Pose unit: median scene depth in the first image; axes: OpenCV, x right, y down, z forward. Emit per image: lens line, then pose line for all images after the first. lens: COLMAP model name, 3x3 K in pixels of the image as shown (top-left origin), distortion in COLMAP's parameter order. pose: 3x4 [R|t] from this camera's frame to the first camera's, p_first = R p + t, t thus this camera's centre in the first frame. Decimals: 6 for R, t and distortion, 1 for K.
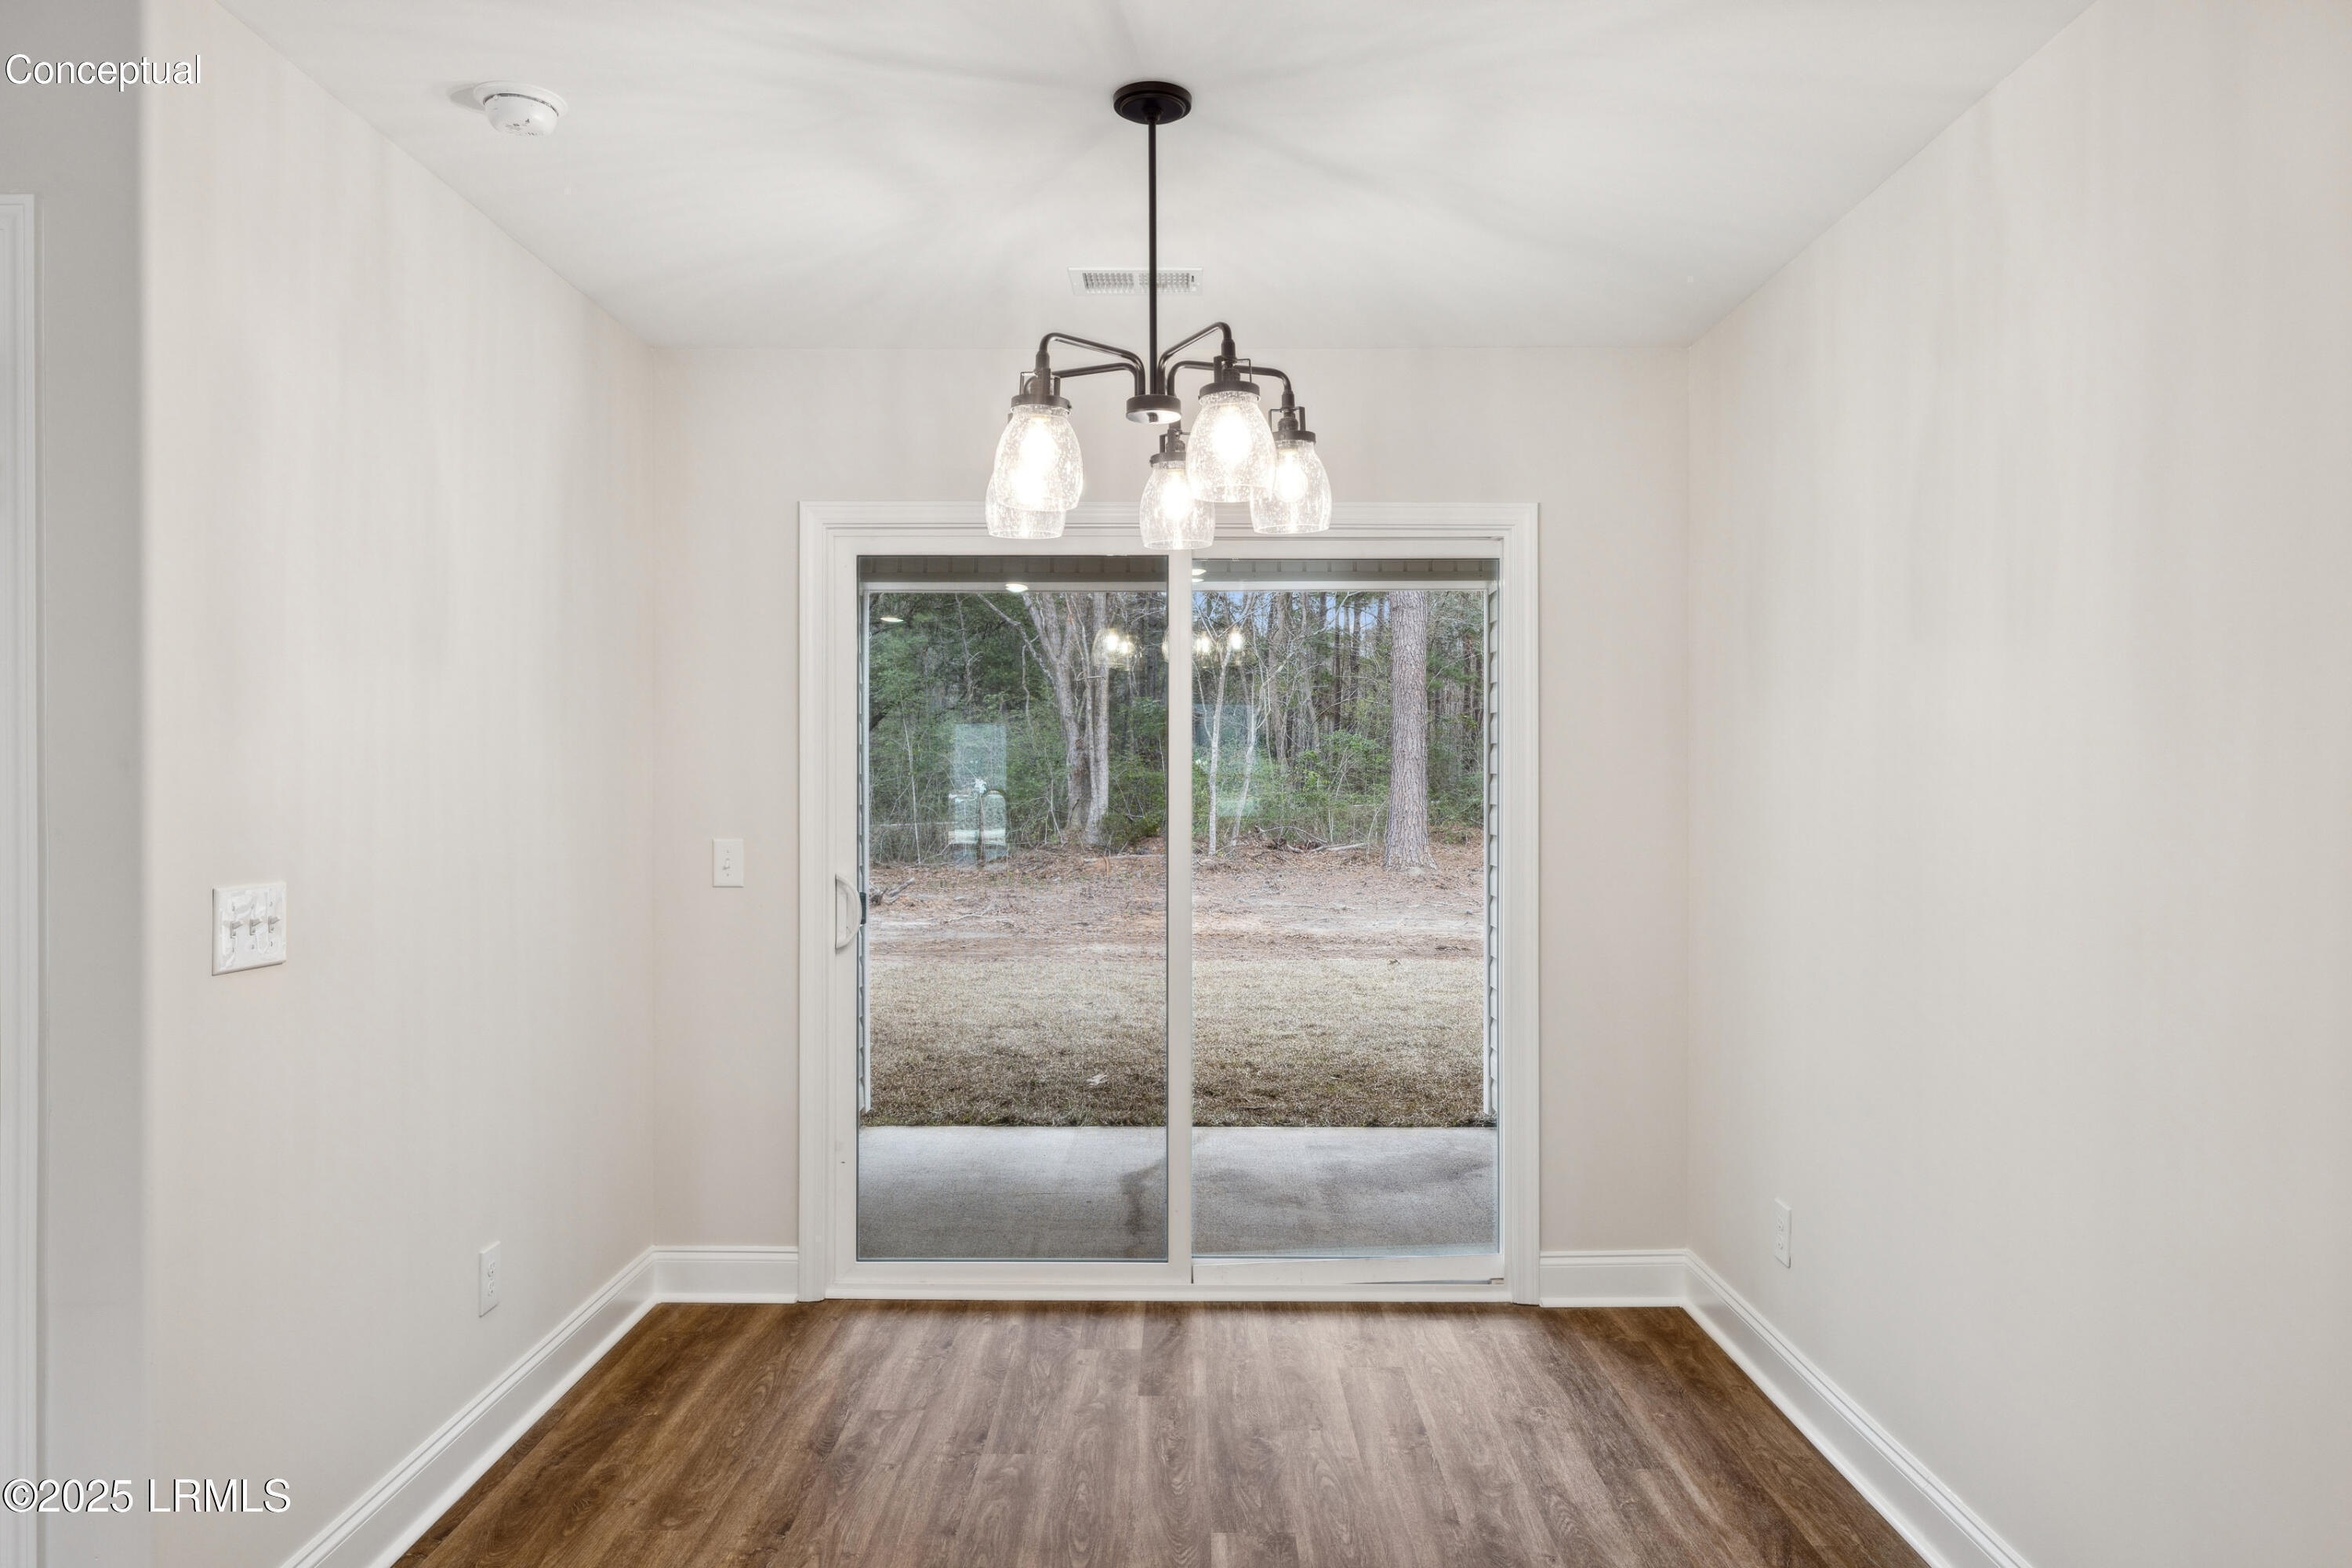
lens RADIAL K [[1551.8, 0, 1142.2], [0, 1551.8, 785.0], [0, 0, 1]] dist [0.000674, 0.000367]
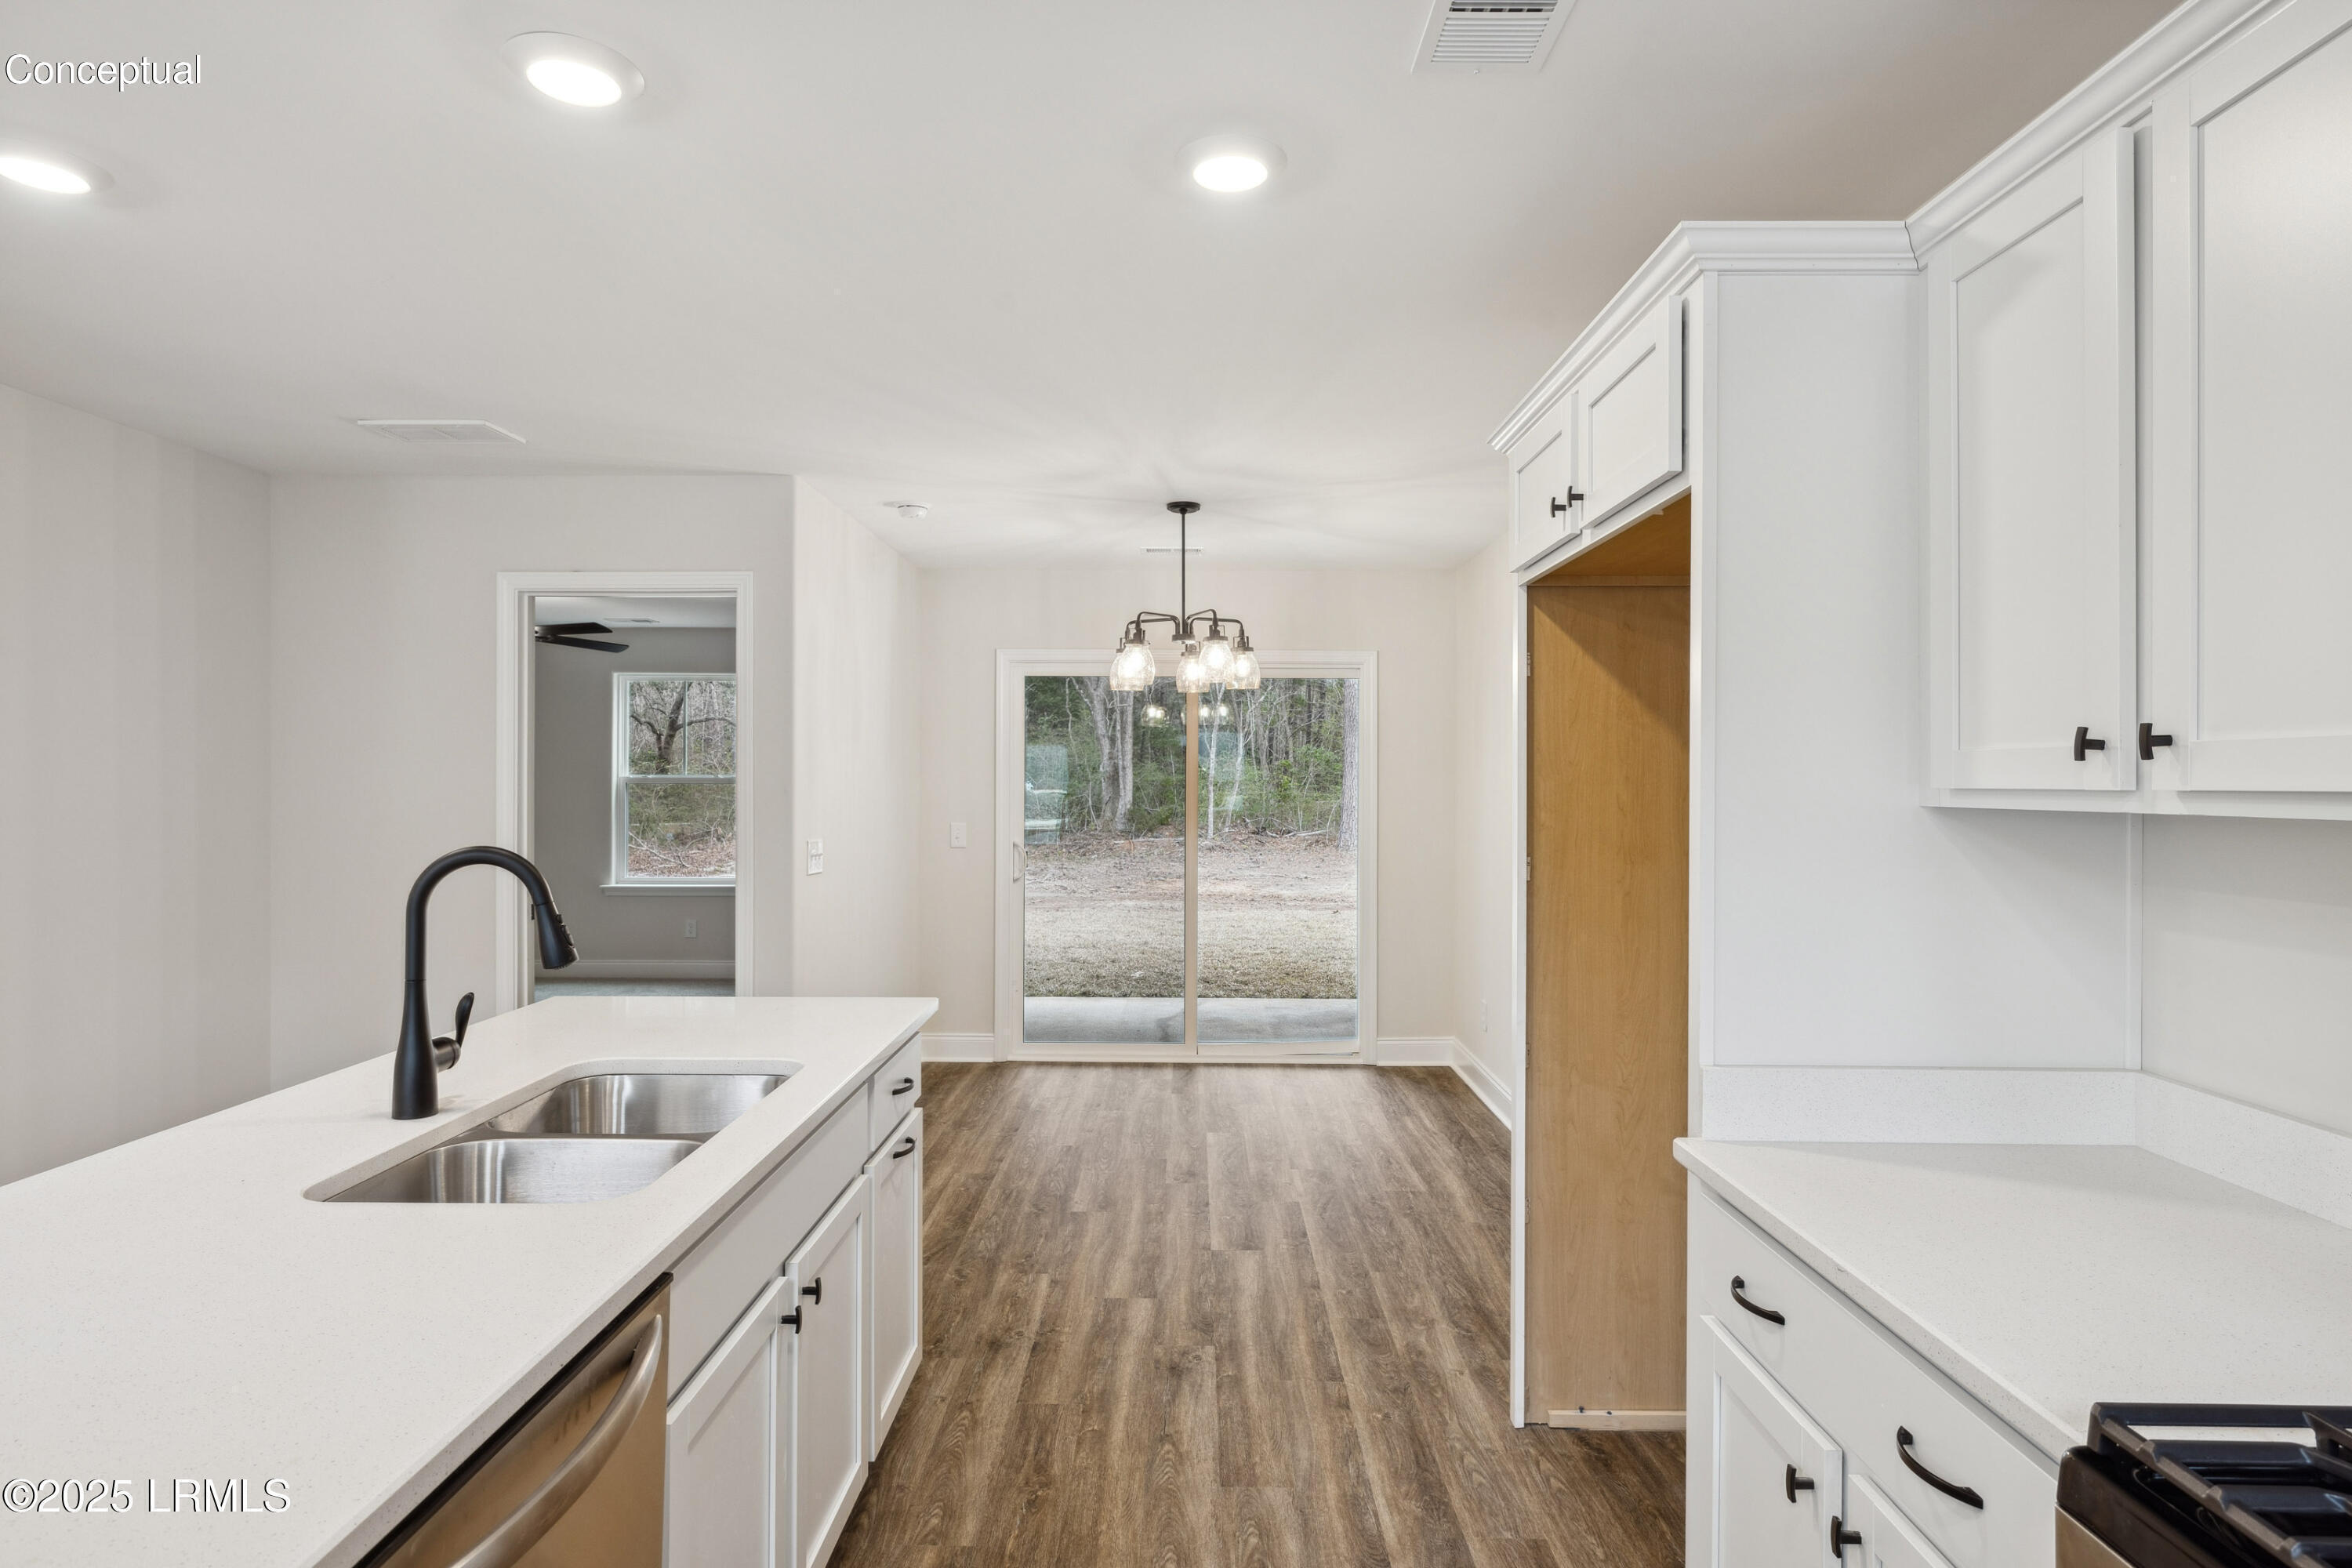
lens RADIAL K [[1242.9, 0, 1173.8], [0, 1242.9, 784.7], [0, 0, 1]] dist [-0.002703, 0.000030]
pose [[0.999877, 0.004019, 0.015182, -0.012597], [-0.004028, 0.999992, 0.000569, -0.008333], [-0.015179, -0.000630, 0.999885, -0.315010]]
